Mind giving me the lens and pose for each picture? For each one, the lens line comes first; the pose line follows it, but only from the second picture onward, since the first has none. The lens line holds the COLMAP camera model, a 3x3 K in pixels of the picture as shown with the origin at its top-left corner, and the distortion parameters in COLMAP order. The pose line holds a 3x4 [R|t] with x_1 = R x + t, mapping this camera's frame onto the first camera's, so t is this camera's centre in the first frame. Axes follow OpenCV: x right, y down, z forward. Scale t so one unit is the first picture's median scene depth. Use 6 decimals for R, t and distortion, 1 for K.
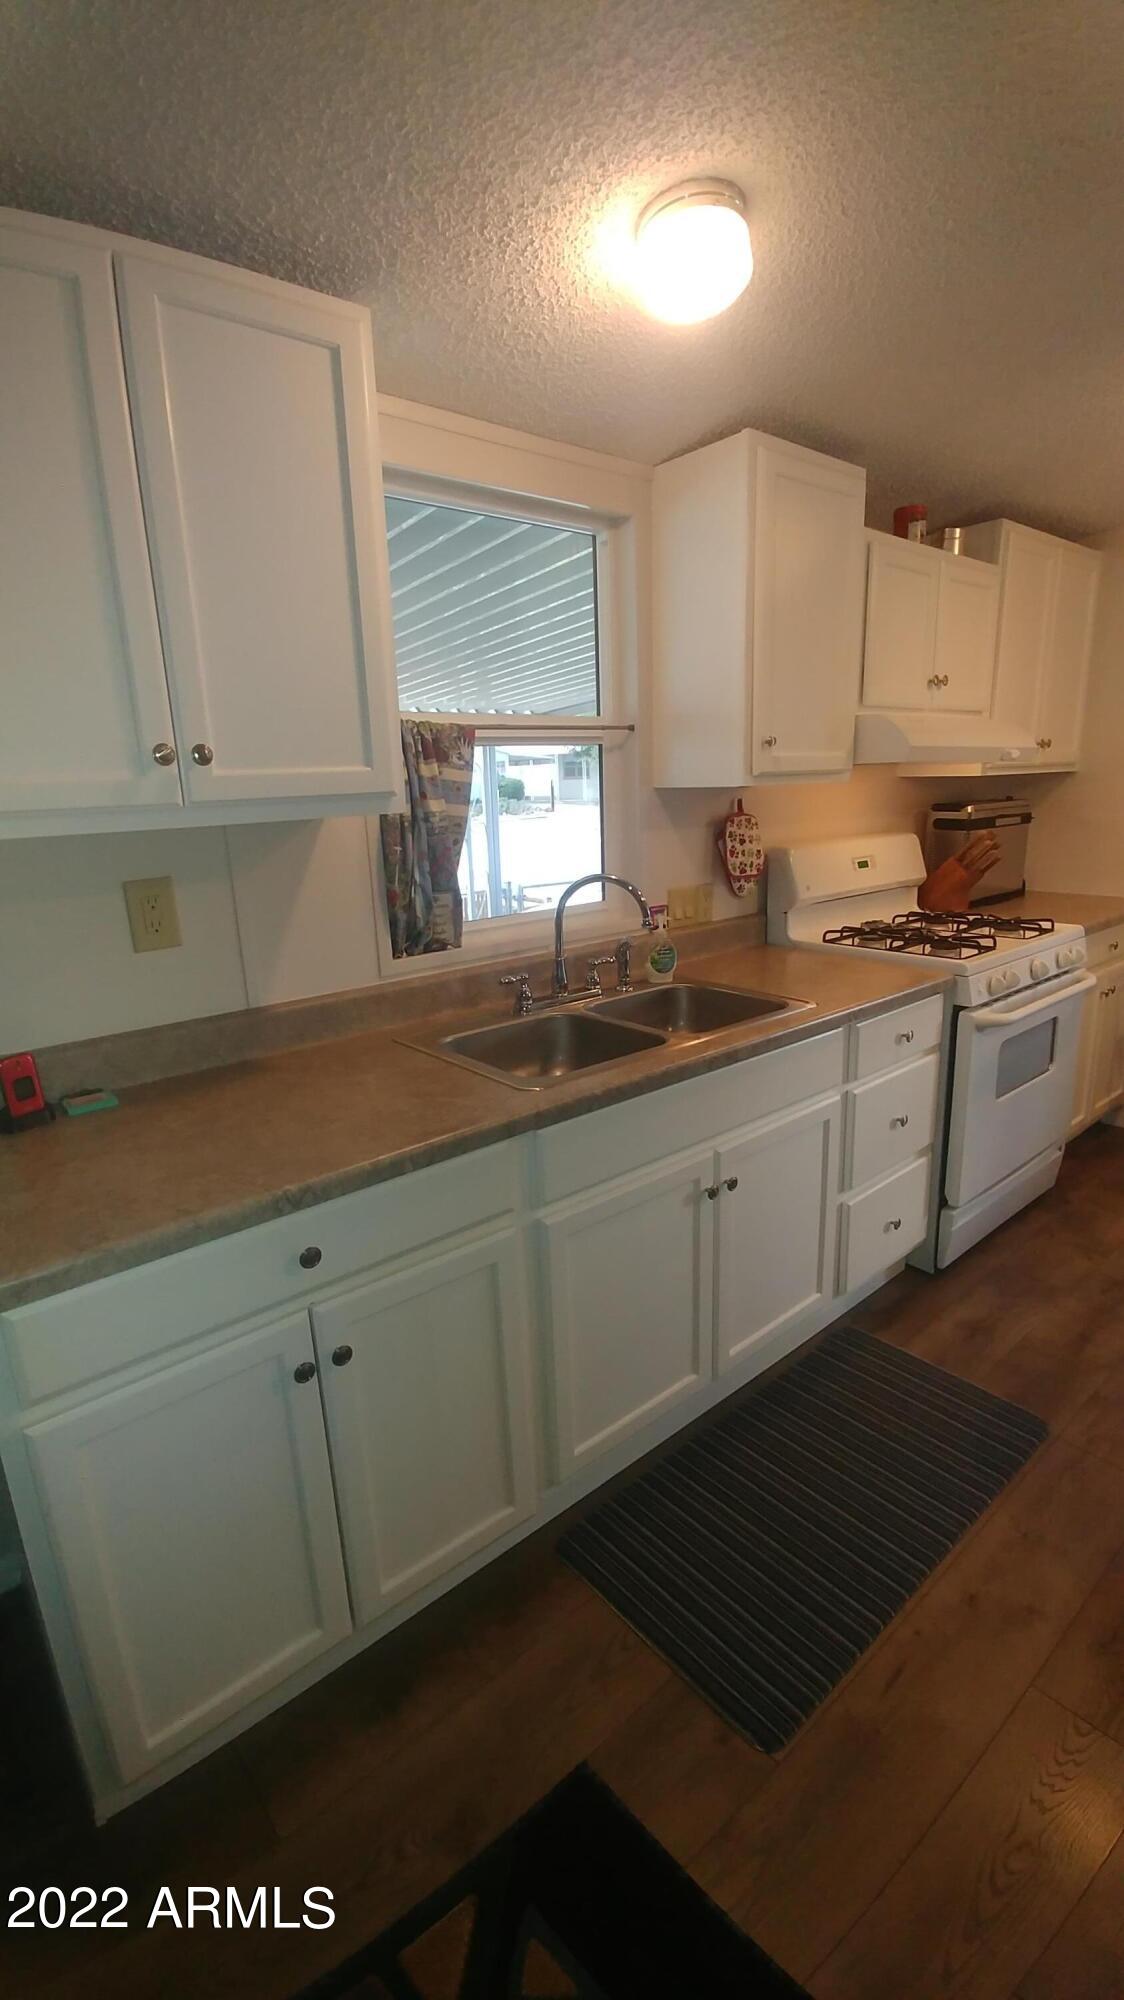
lens RADIAL K [[879.6, 0, 567.0], [0, 879.6, 1004.9], [0, 0, 1]] dist [-0.046026, 0.034766]
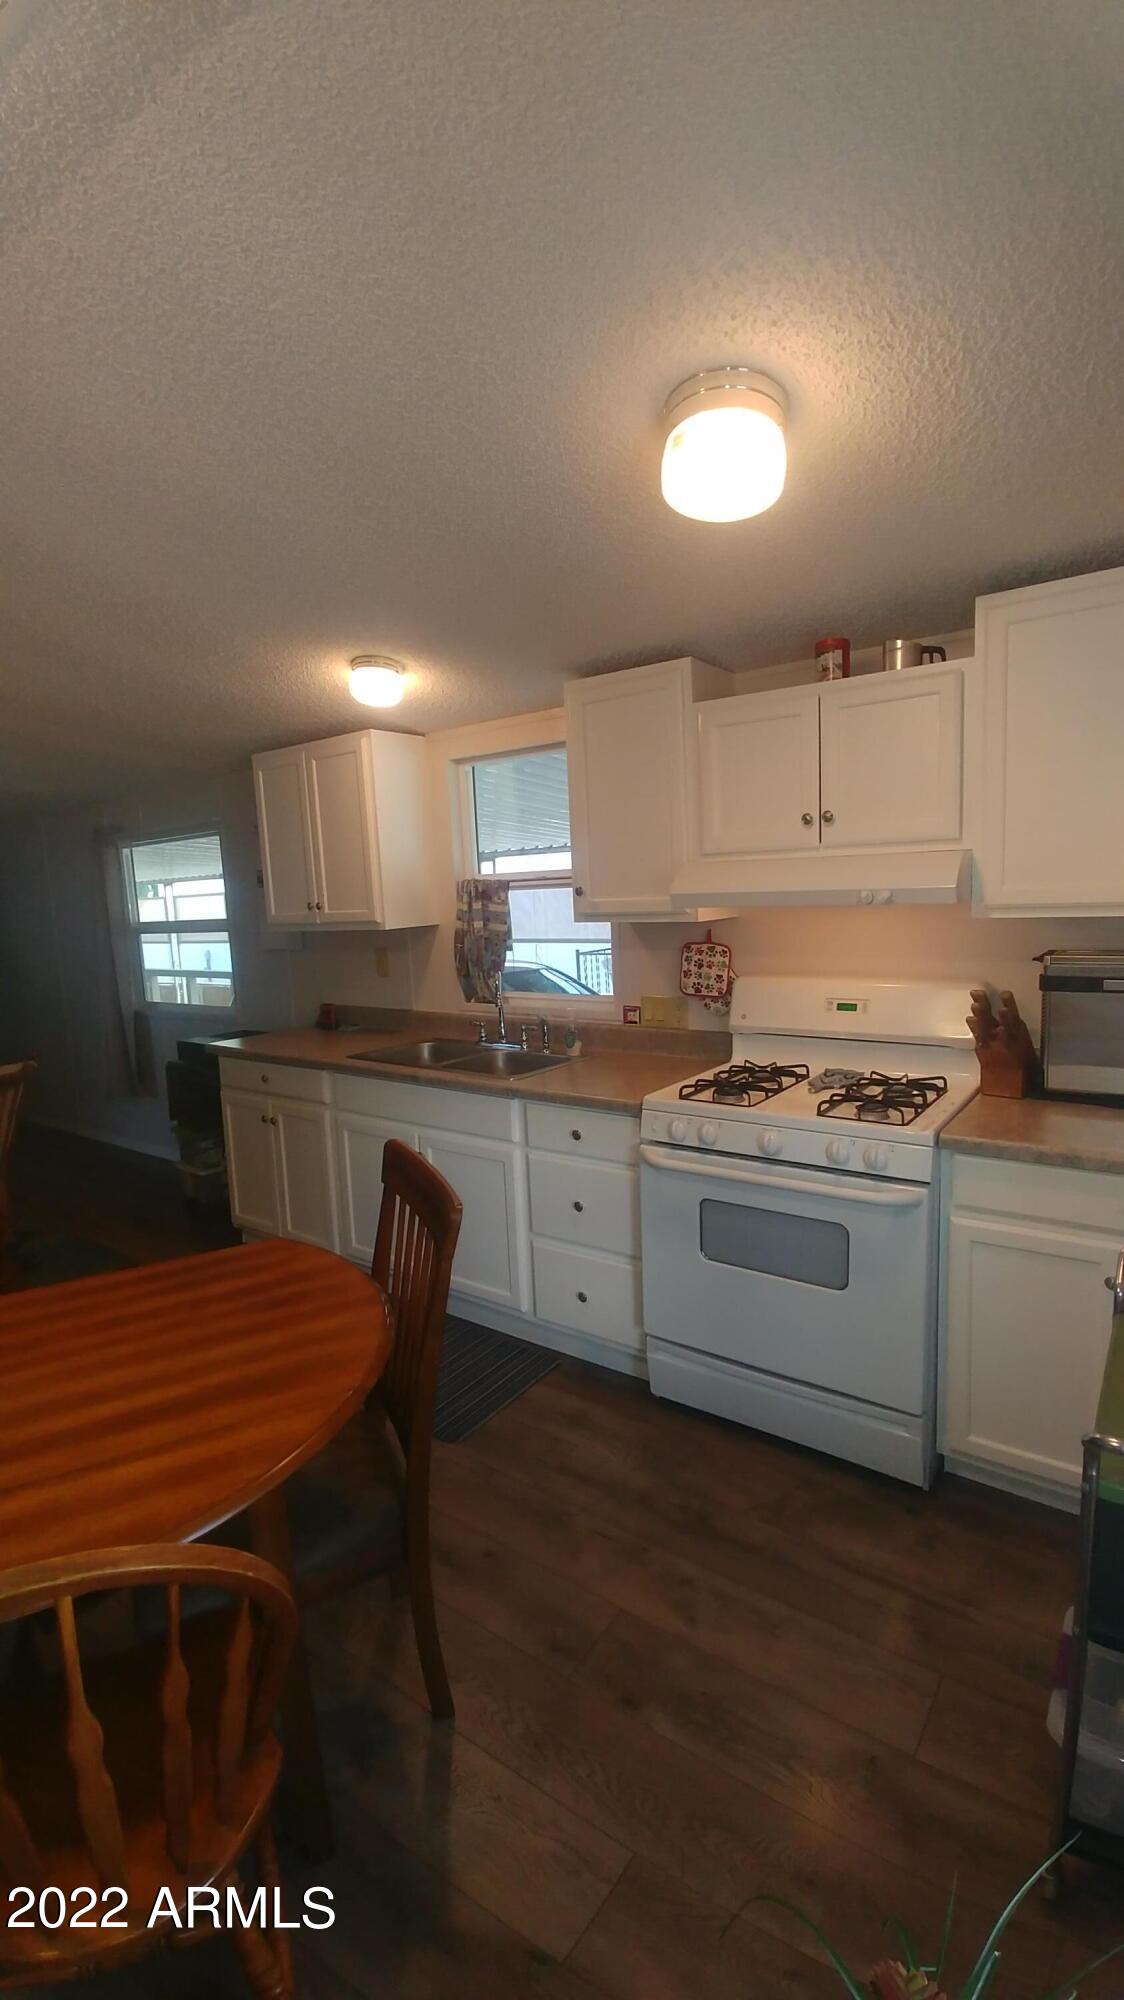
lens RADIAL K [[879.6, 0, 567.0], [0, 879.6, 1004.9], [0, 0, 1]] dist [-0.046026, 0.034766]
pose [[0.239874, 0.152316, -0.958781, 1.439852], [-0.209250, 0.972513, 0.102146, -0.244898], [0.947985, 0.176123, 0.265153, 0.600625]]
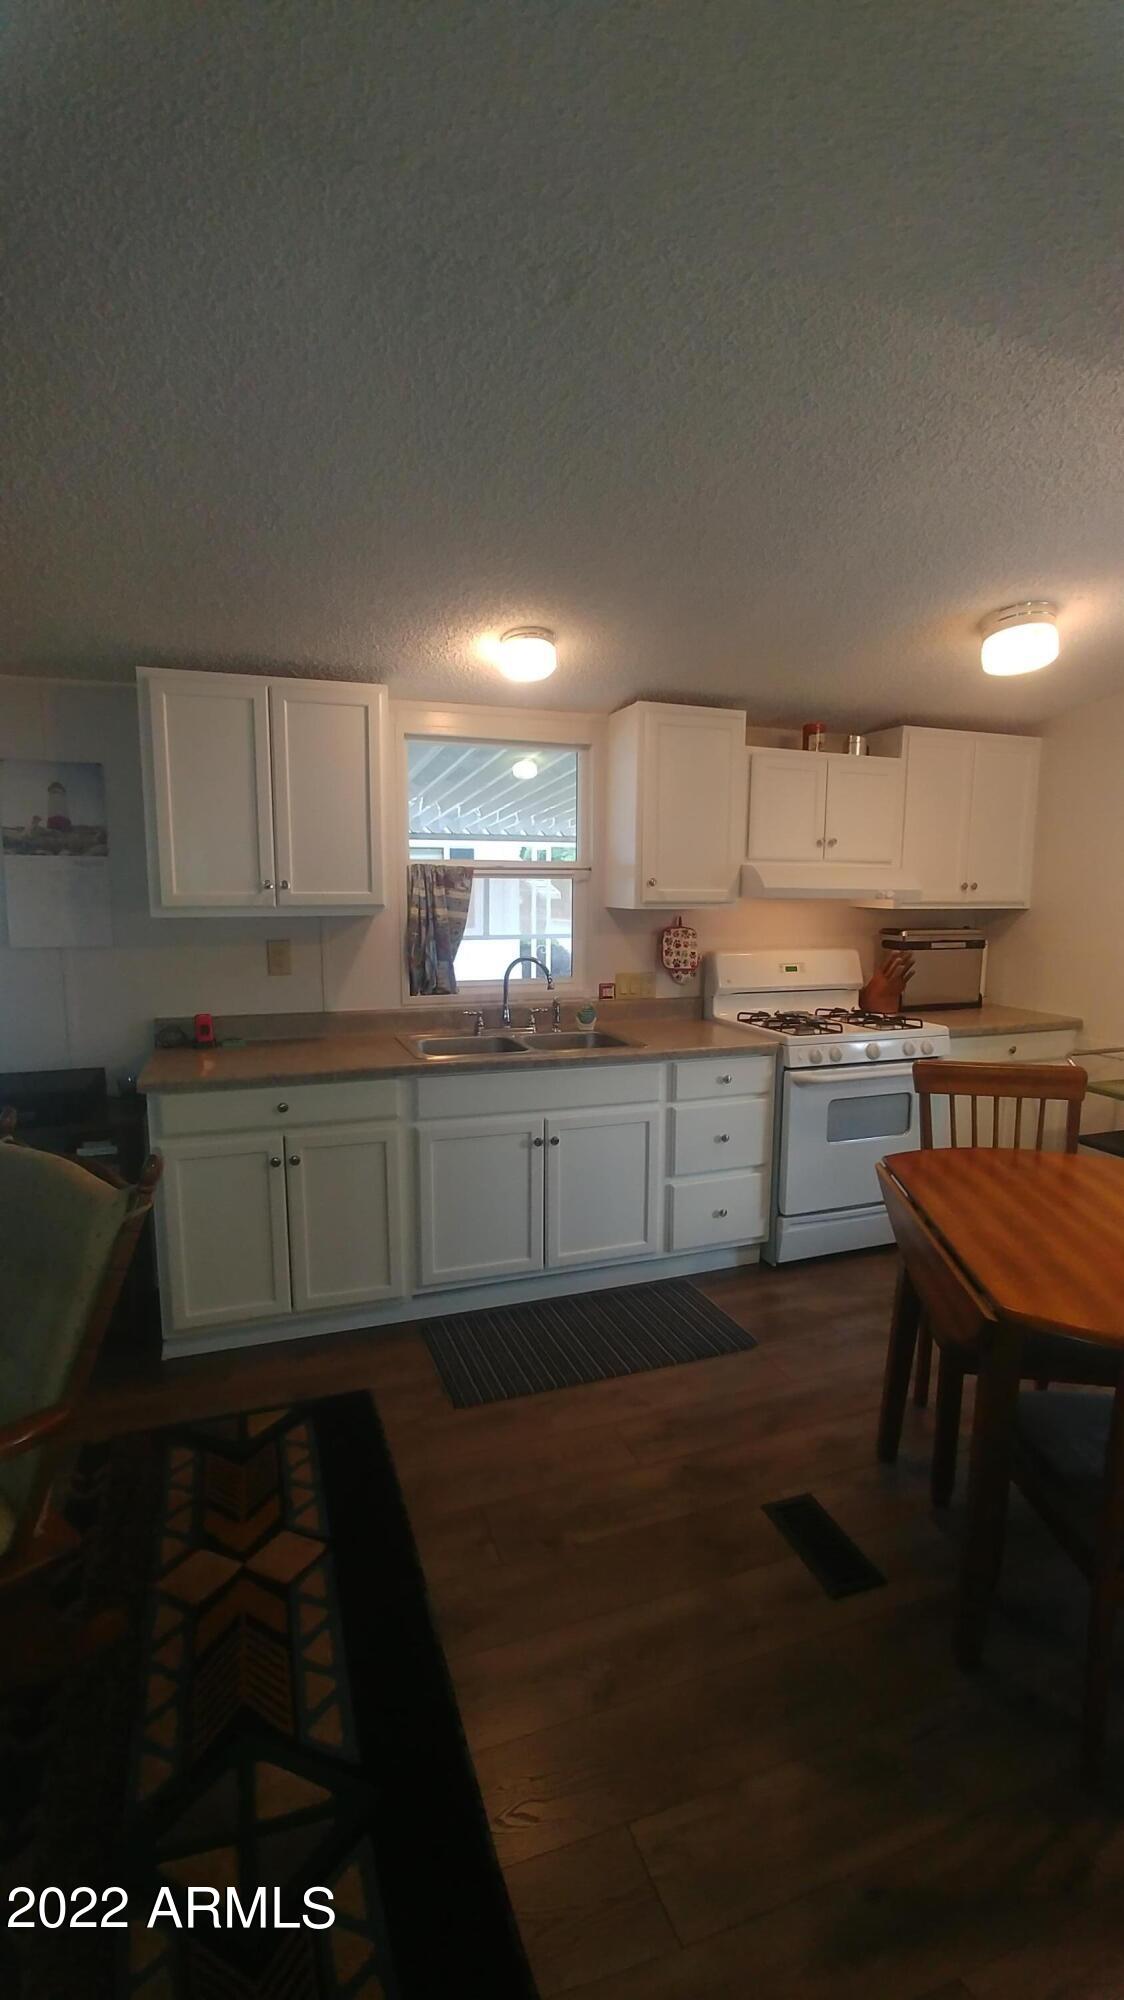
lens RADIAL K [[879.6, 0, 567.0], [0, 879.6, 1004.9], [0, 0, 1]] dist [-0.046026, 0.034766]
pose [[0.940176, 0.085783, -0.329714, 0.582949], [-0.122002, 0.988373, -0.090740, 0.075611], [0.318096, 0.125537, 0.939710, -0.478150]]
